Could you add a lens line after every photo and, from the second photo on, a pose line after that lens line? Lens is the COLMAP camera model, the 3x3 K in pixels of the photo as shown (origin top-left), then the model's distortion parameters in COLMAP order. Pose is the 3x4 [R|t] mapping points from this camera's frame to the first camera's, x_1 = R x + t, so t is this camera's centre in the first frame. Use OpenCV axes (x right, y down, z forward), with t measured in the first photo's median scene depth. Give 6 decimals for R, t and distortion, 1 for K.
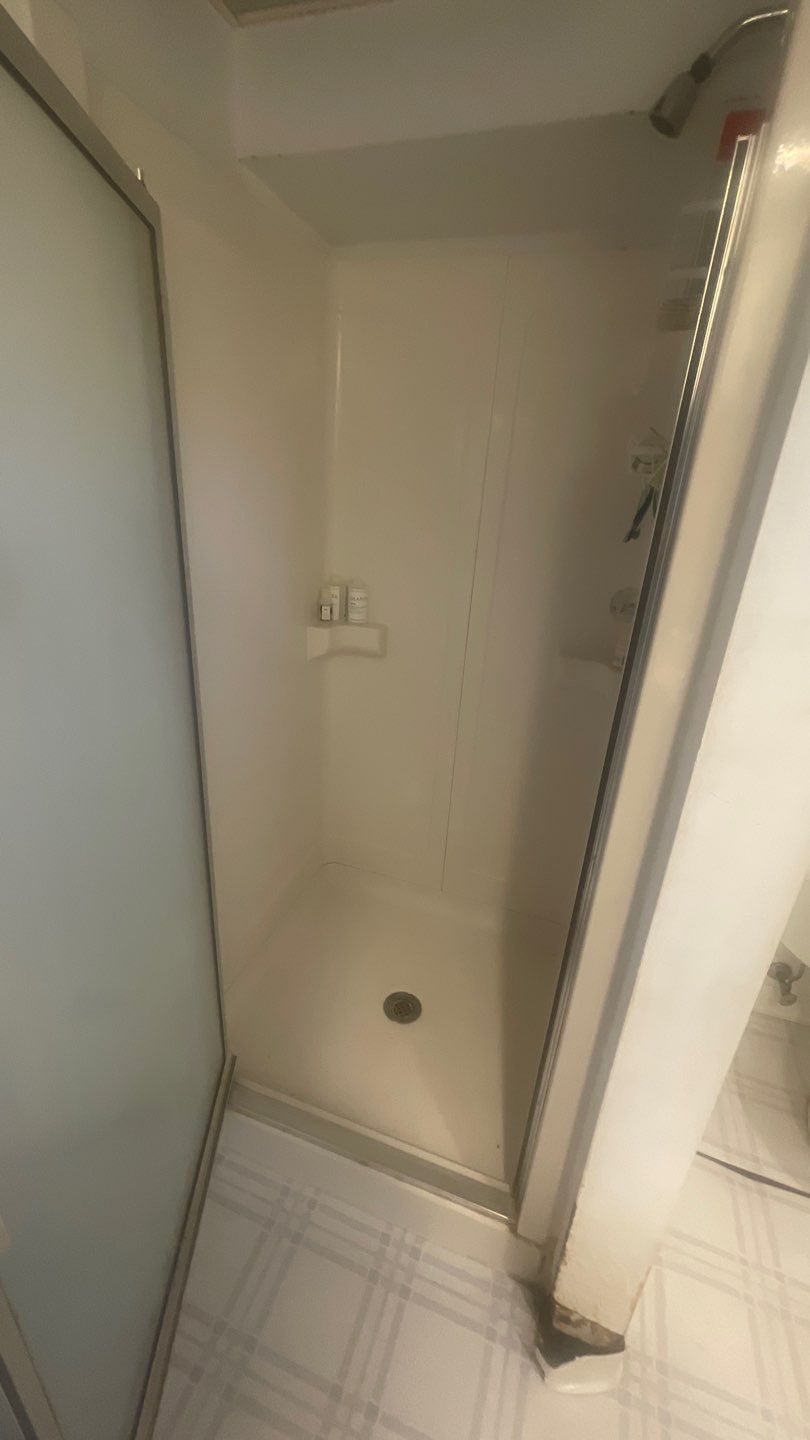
lens RADIAL K [[577.3, 0, 403.4], [0, 577.3, 715.5], [0, 0, 1]] dist [-0.001898, -0.001575]
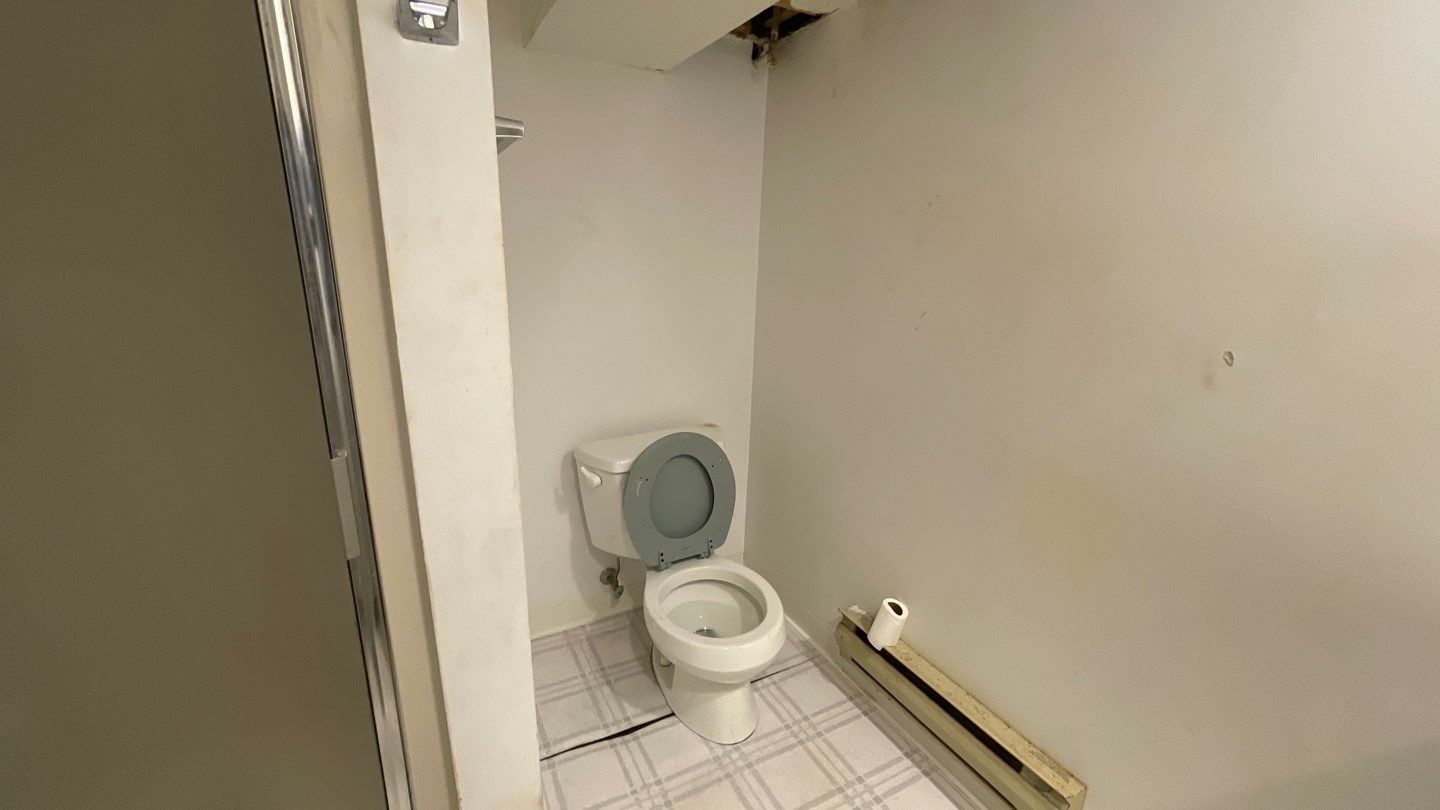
lens RADIAL K [[577.3, 0, 714.9], [0, 577.3, 407.2], [0, 0, 1]] dist [-0.001898, -0.001575]
pose [[0.674020, -0.237367, 0.699539, 0.043021], [0.291662, 0.955545, 0.043212, 0.162957], [-0.678698, 0.174903, 0.713287, -0.137929]]
